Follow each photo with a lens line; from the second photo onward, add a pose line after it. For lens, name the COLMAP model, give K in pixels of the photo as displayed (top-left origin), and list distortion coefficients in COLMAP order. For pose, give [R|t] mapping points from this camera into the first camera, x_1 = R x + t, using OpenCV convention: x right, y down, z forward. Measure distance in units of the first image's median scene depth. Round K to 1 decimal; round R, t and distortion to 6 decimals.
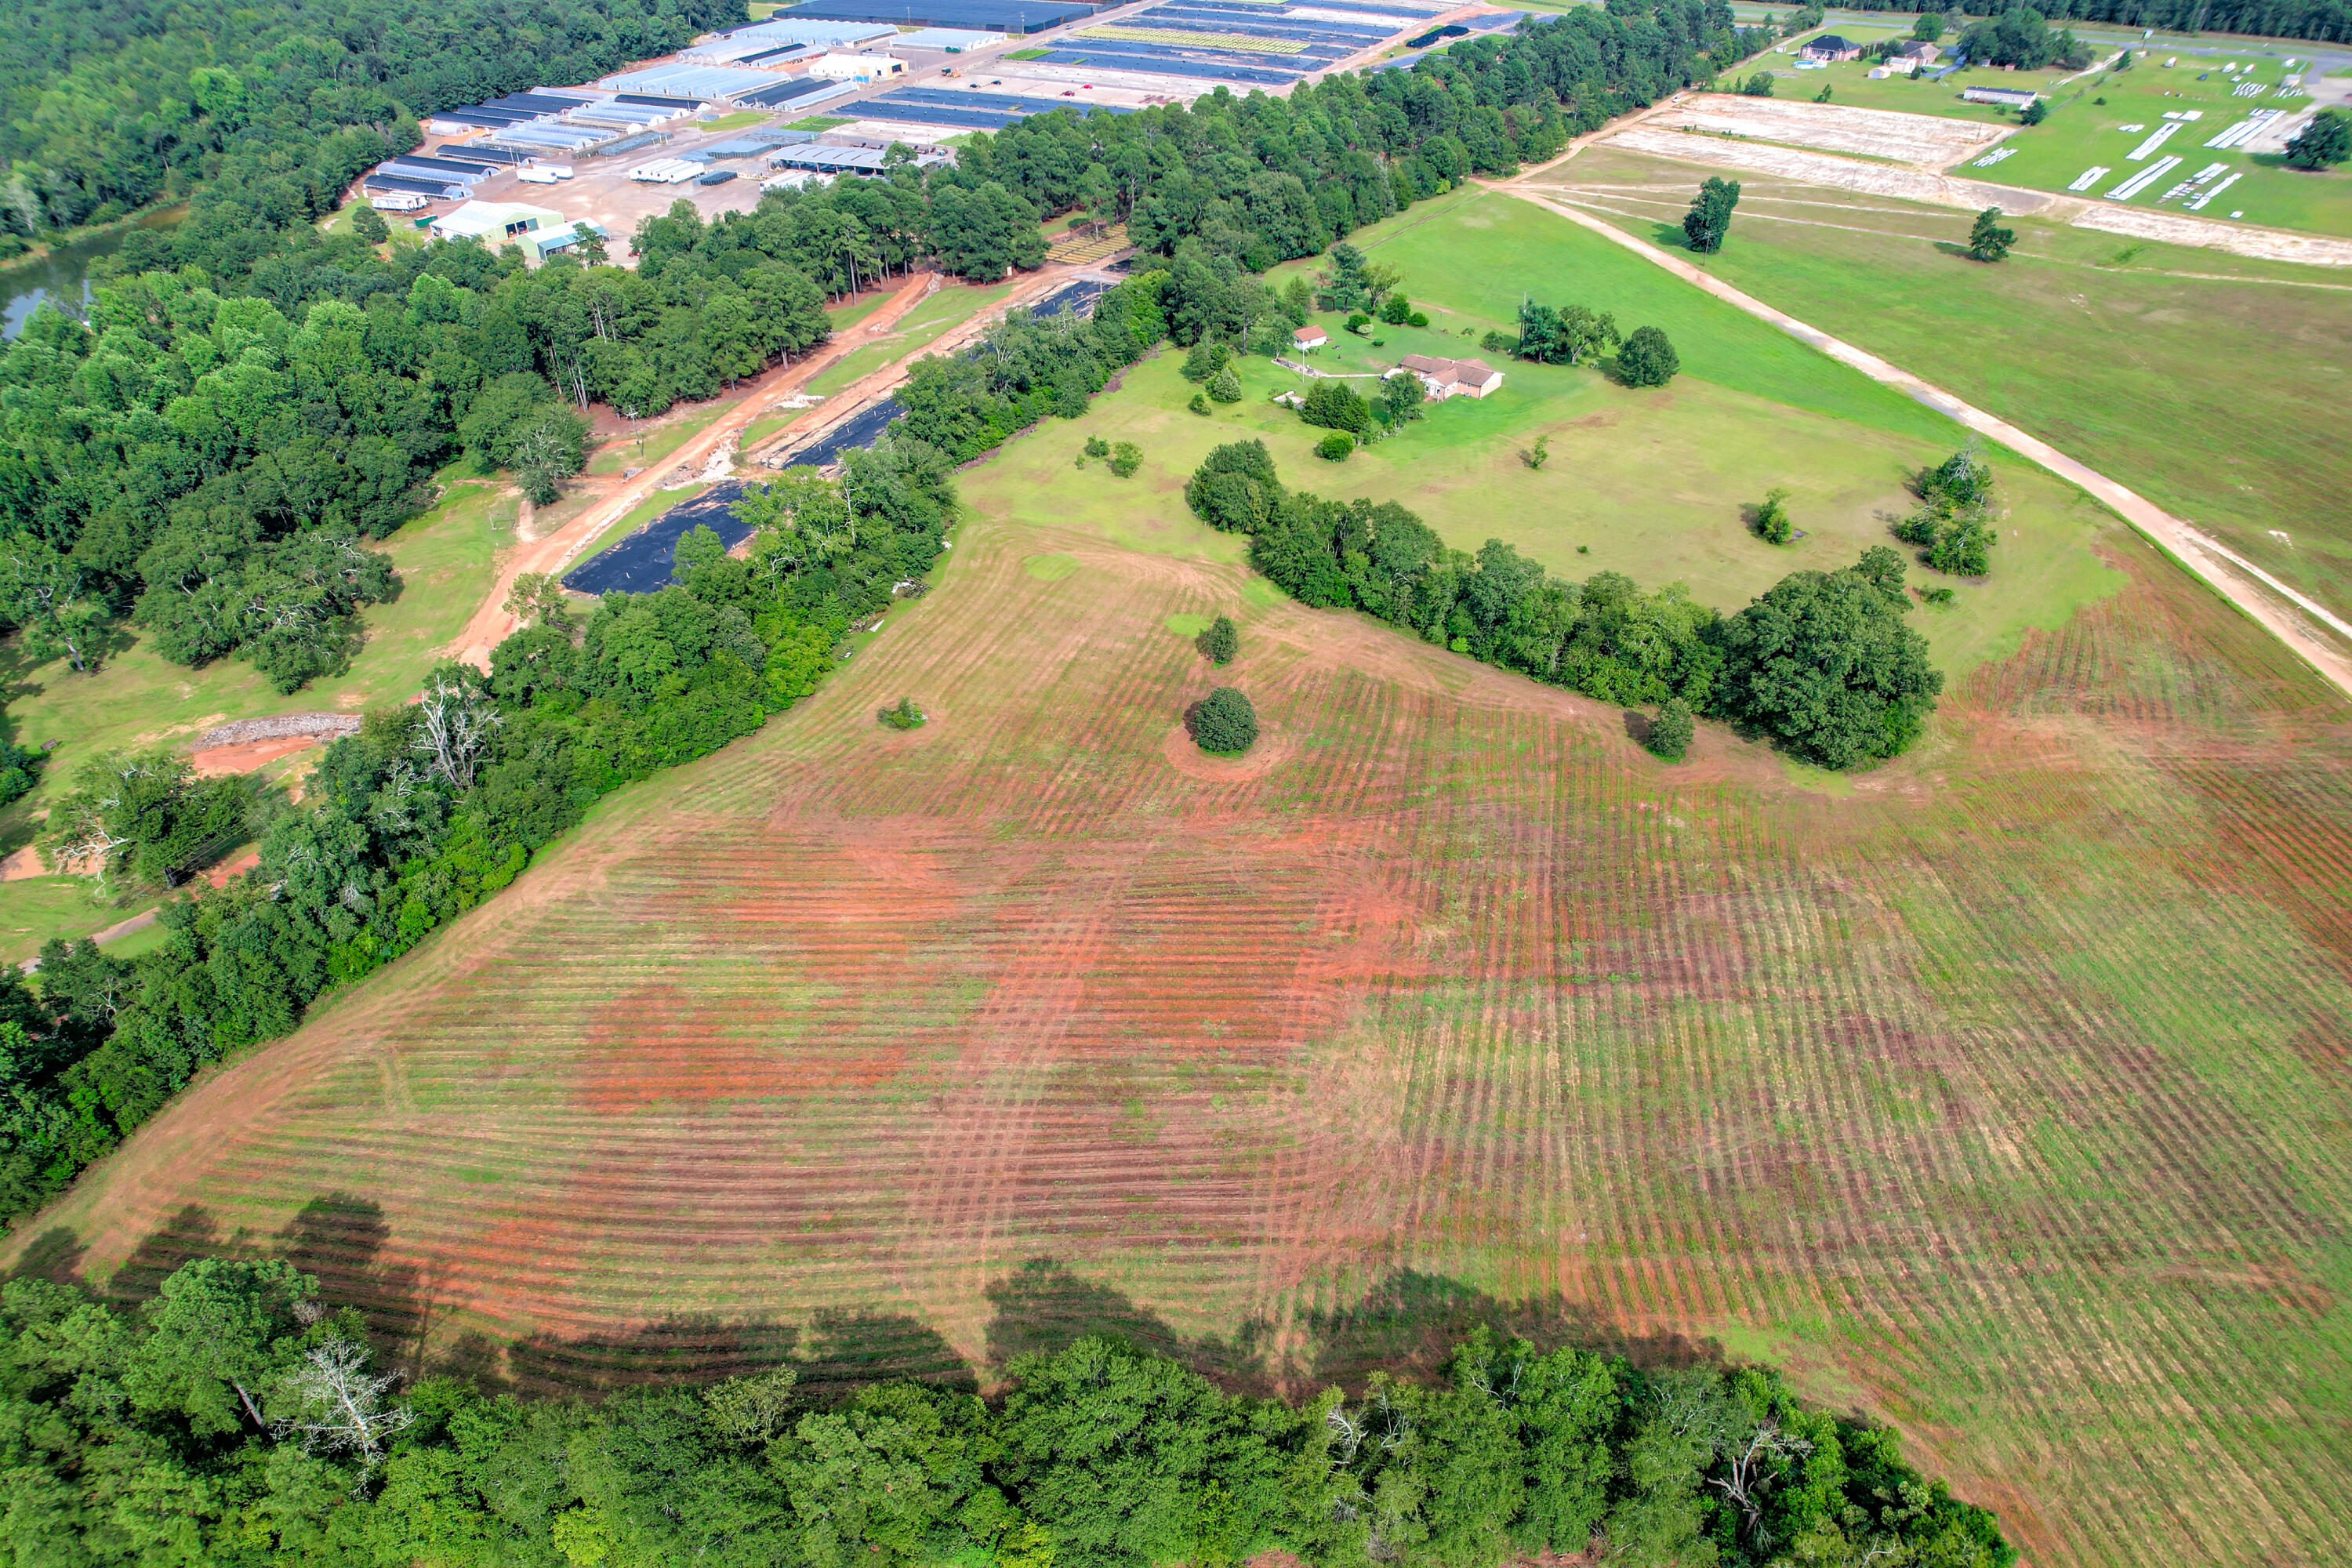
lens RADIAL K [[1516.3, 0, 1176.0], [0, 1516.3, 784.0], [0, 0, 1]] dist [-0.085173, 0.084959]
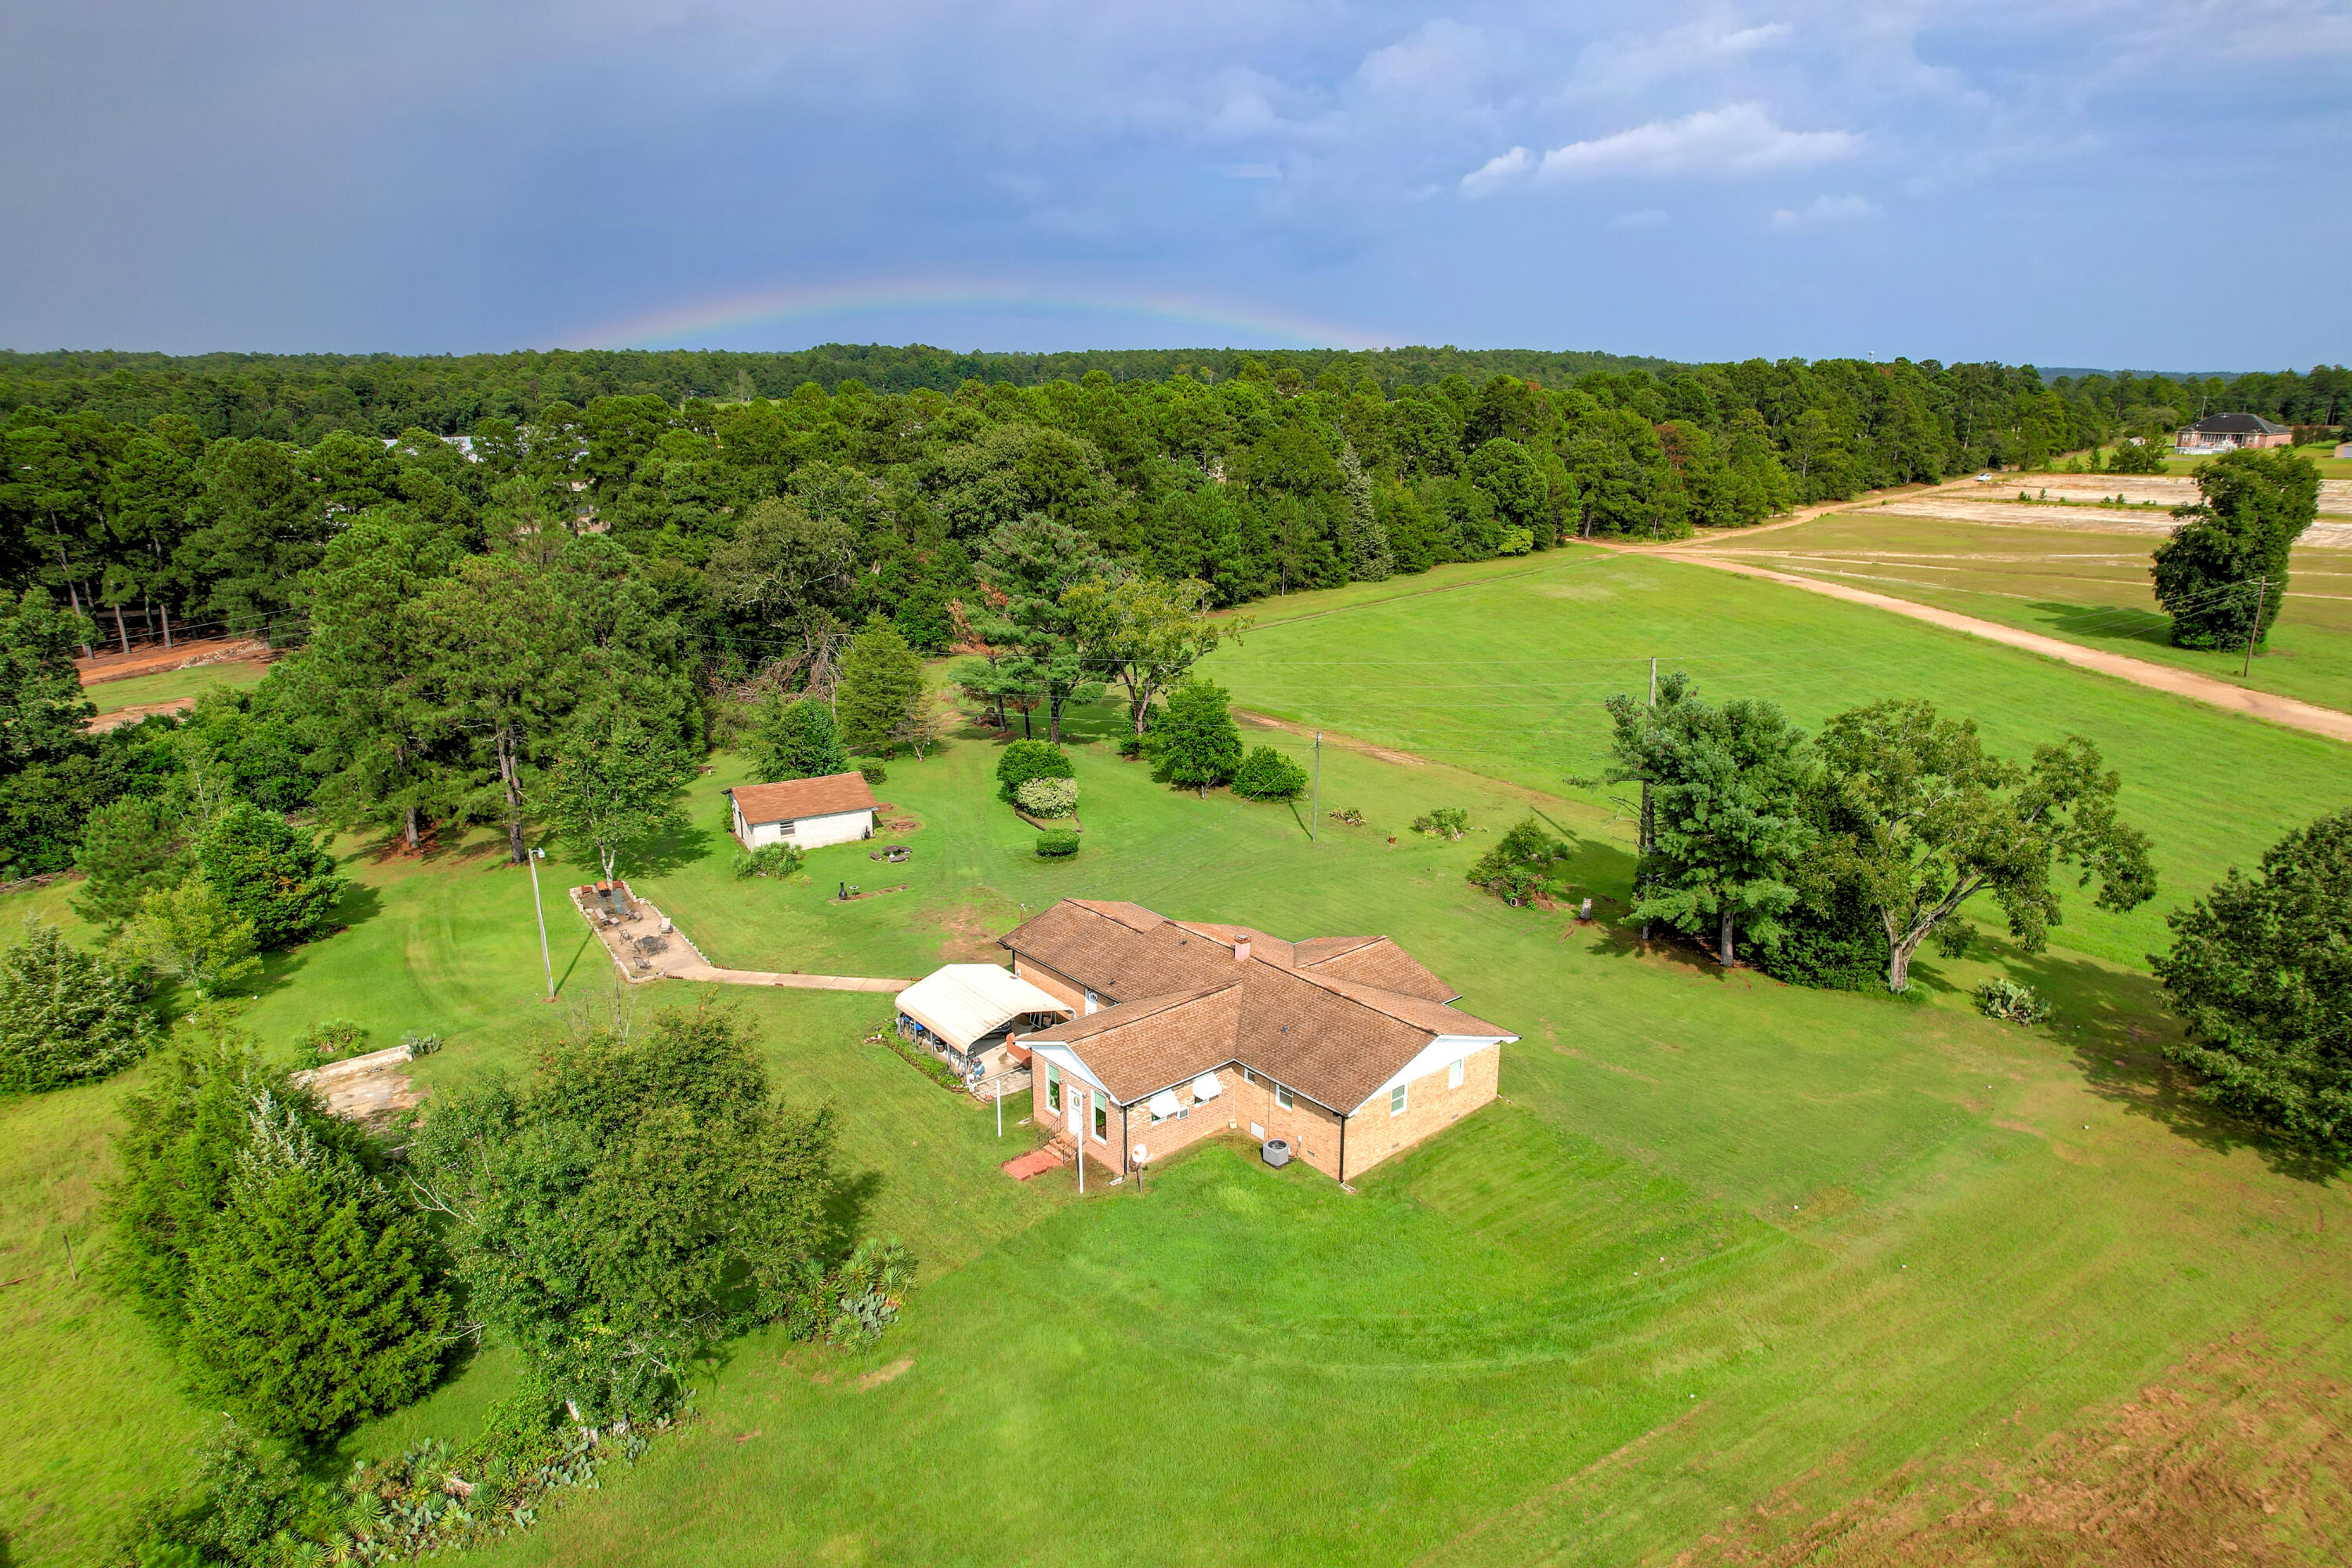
lens RADIAL K [[1516.3, 0, 1176.0], [0, 1516.3, 784.0], [0, 0, 1]] dist [-0.085173, 0.084959]
pose [[0.988965, 0.048425, -0.140014, 0.139943], [-0.091866, 0.941887, -0.323125, -0.165820], [0.116230, 0.332422, 0.935941, 0.565923]]
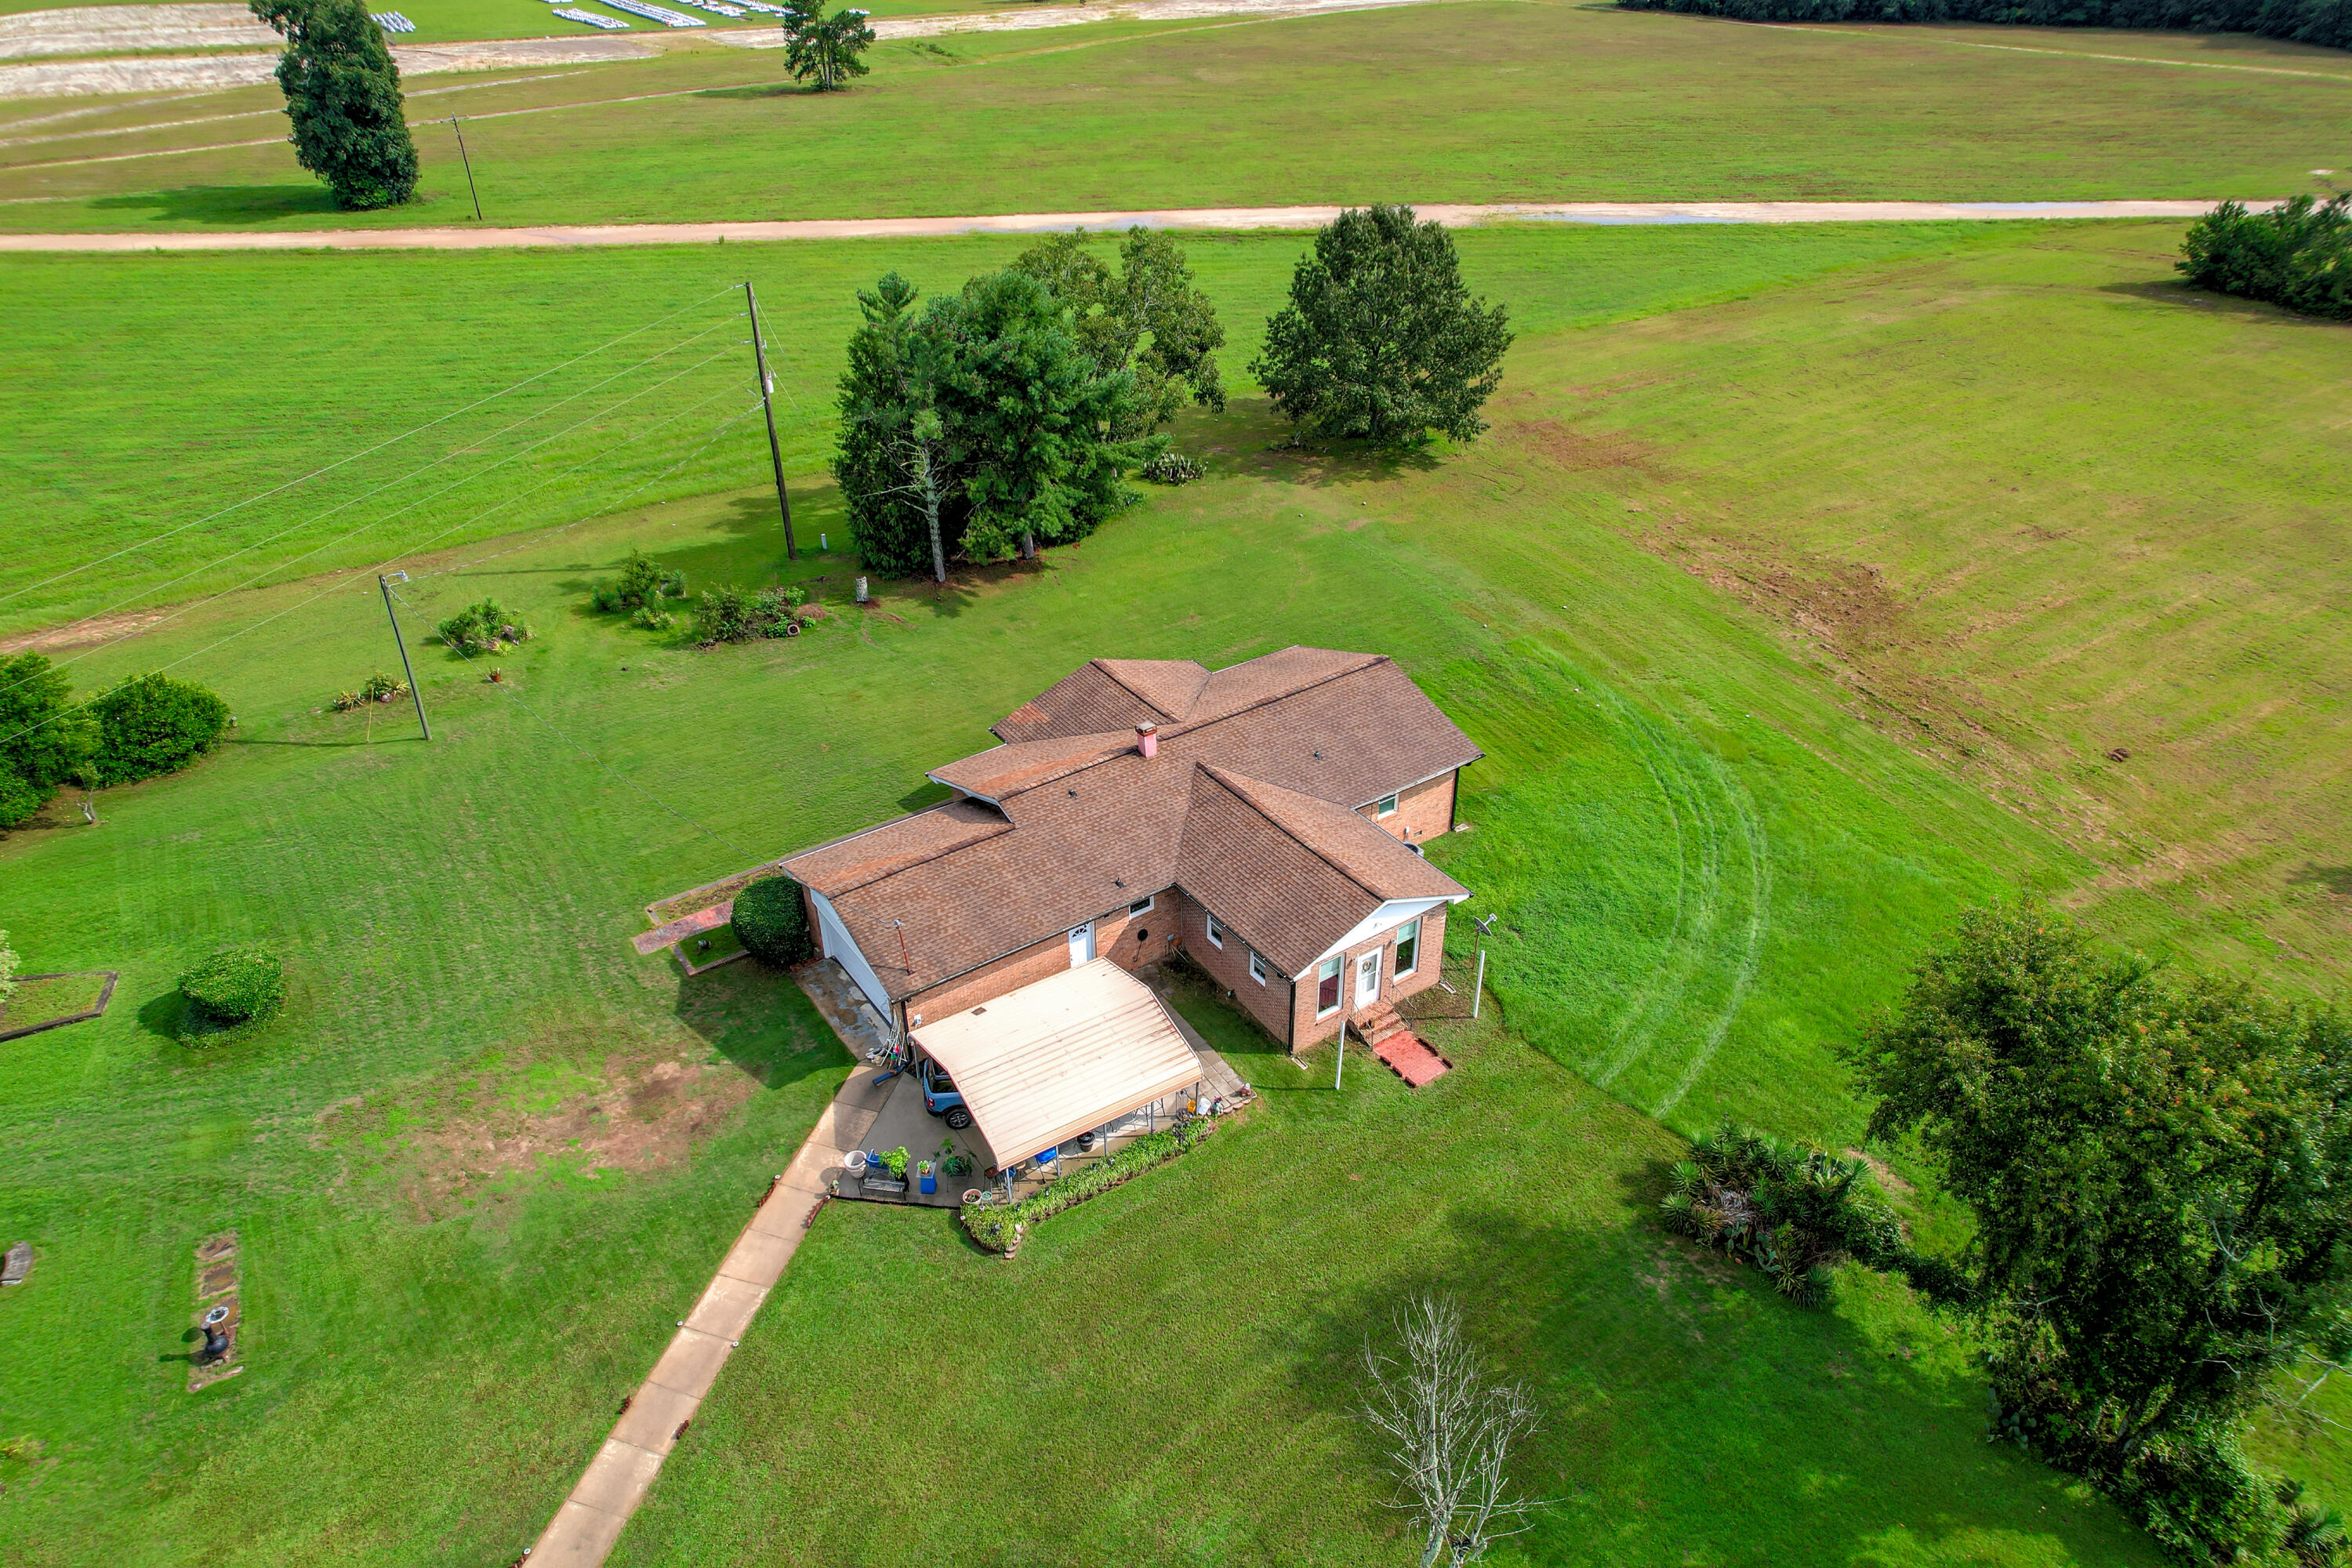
lens RADIAL K [[1516.3, 0, 1176.0], [0, 1516.3, 784.0], [0, 0, 1]] dist [-0.085173, 0.084959]
pose [[0.237814, -0.509422, 0.827003, 0.043735], [0.562818, 0.766198, 0.310123, -0.223379], [-0.791631, 0.391701, 0.468925, 0.647224]]
